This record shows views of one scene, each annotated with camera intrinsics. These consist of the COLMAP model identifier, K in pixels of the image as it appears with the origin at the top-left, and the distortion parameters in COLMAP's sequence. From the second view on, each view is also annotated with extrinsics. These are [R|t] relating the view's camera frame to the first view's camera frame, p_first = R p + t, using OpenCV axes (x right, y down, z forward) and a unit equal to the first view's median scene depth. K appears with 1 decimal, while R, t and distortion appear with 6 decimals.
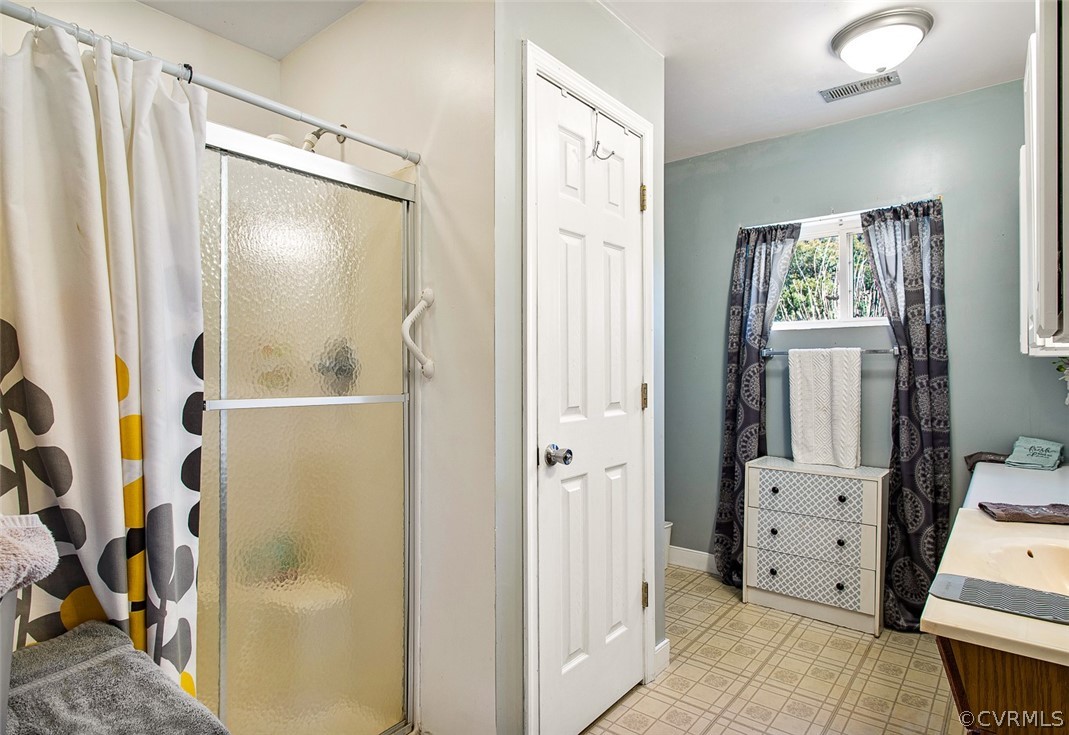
lens RADIAL K [[595.7, 0, 535.1], [0, 595.7, 370.1], [0, 0, 1]] dist [0.004510, 0.001187]
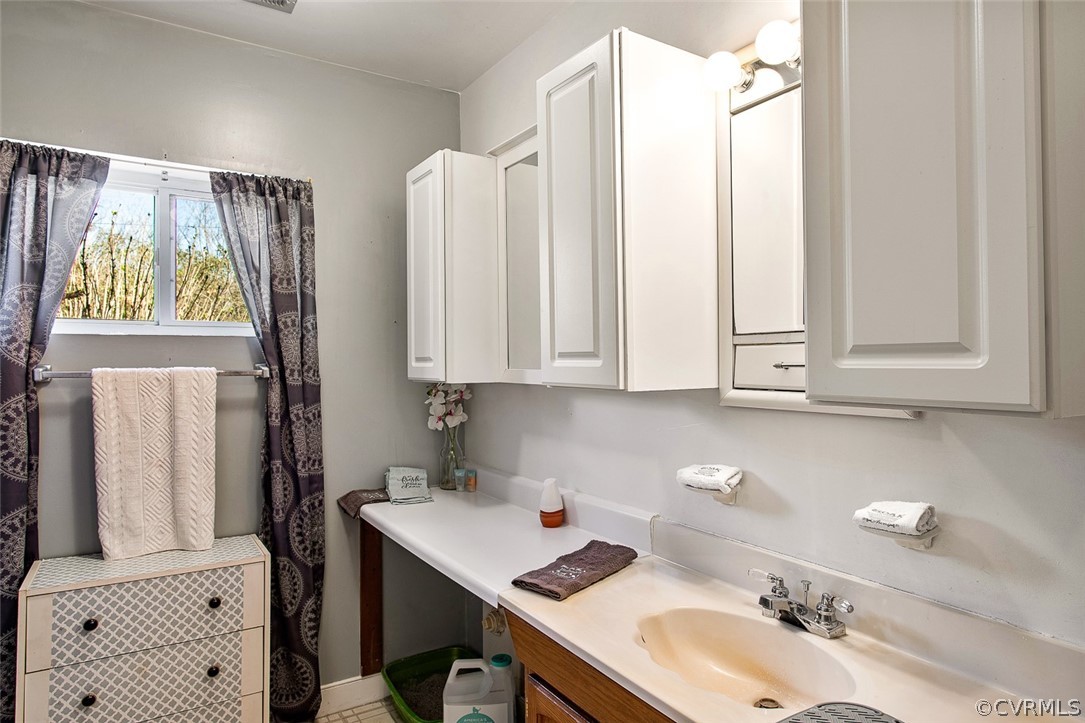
lens RADIAL K [[634.9, 0, 543.8], [0, 634.9, 357.0], [0, 0, 1]] dist [0.000793, 0.000992]
pose [[0.308080, 0.005659, 0.951343, -0.033566], [0.006033, 0.999951, -0.007902, -0.042874], [-0.951341, 0.008174, 0.308031, 0.432634]]
